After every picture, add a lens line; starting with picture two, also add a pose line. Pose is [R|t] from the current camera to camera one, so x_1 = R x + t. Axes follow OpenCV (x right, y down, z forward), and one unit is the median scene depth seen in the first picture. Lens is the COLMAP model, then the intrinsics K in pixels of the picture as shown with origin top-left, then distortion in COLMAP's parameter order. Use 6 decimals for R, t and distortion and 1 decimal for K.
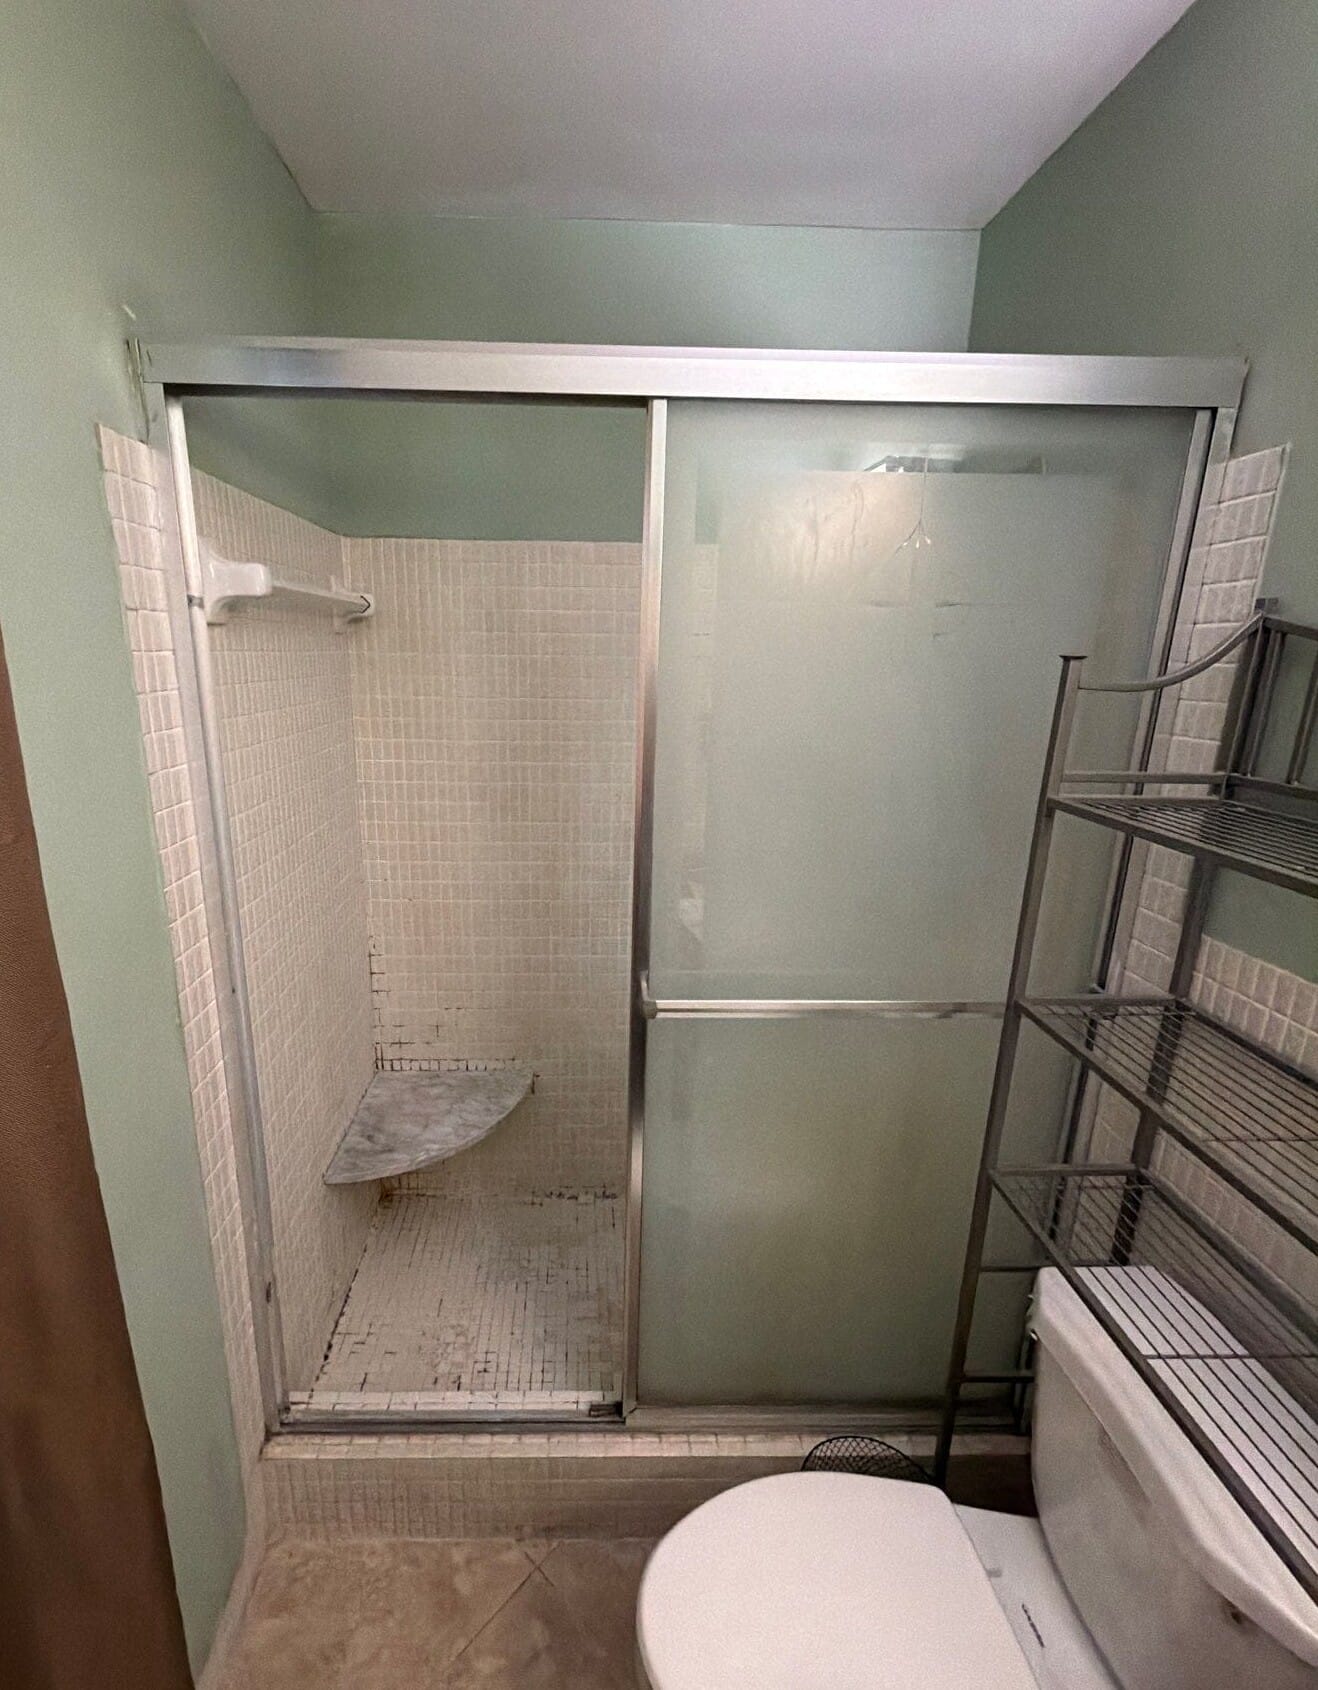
lens RADIAL K [[766.3, 0, 603.4], [0, 766.3, 846.0], [0, 0, 1]] dist [-0.018304, 0.014491]
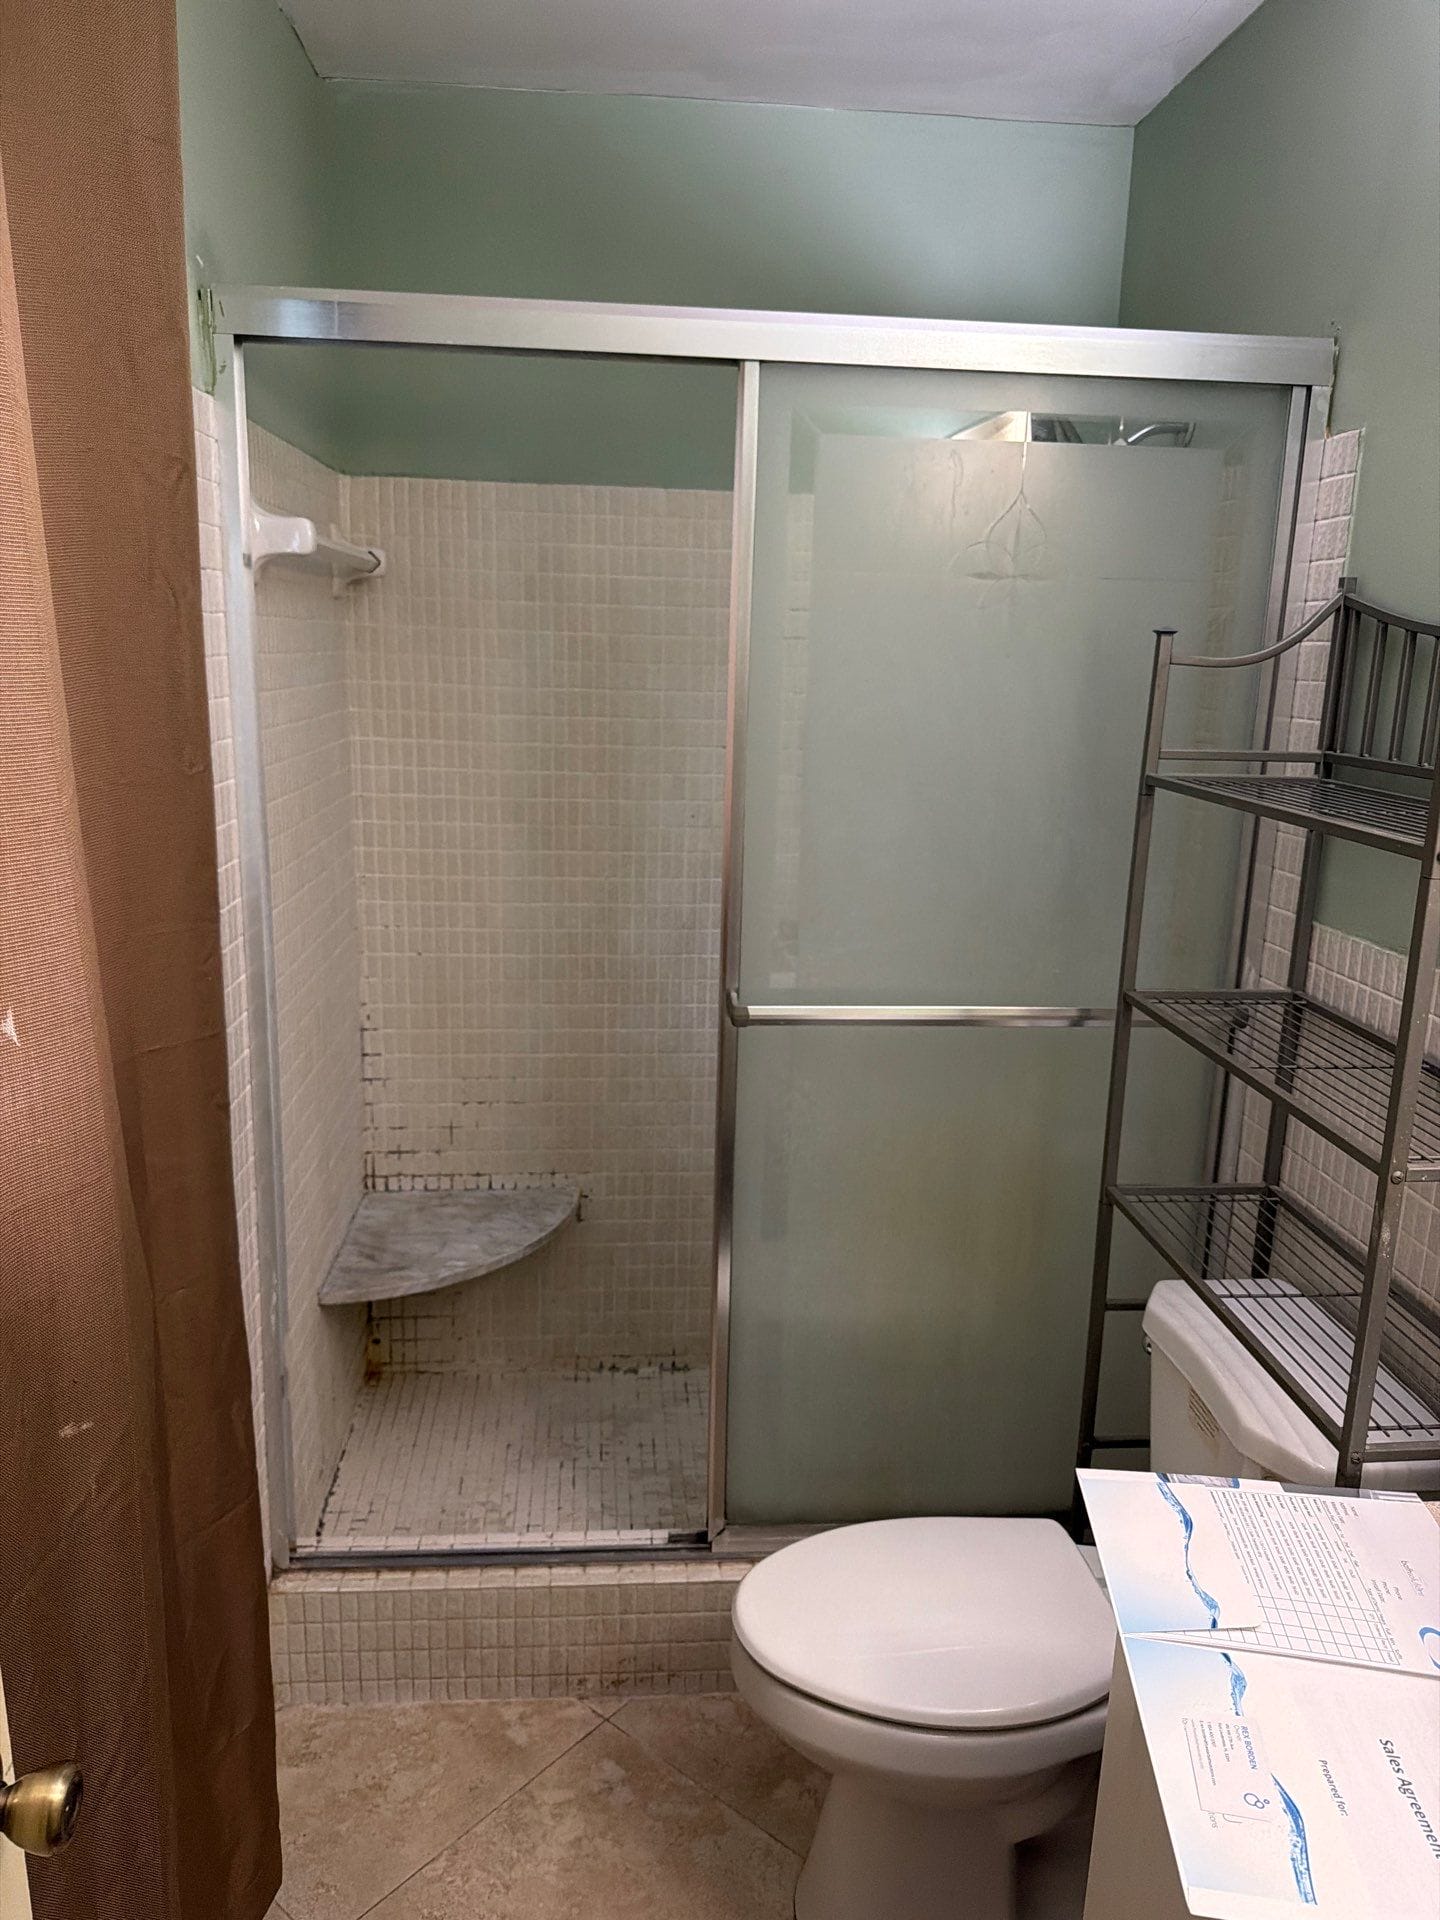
lens RADIAL K [[1390.1, 0, 720.0], [0, 1390.1, 960.0], [0, 0, 1]] dist [0.002677, -0.000836]
pose [[0.998315, -0.000102, 0.058025, -0.049320], [0.001608, 0.999663, -0.025906, 0.154997], [-0.058003, 0.025956, 0.997979, -0.525386]]
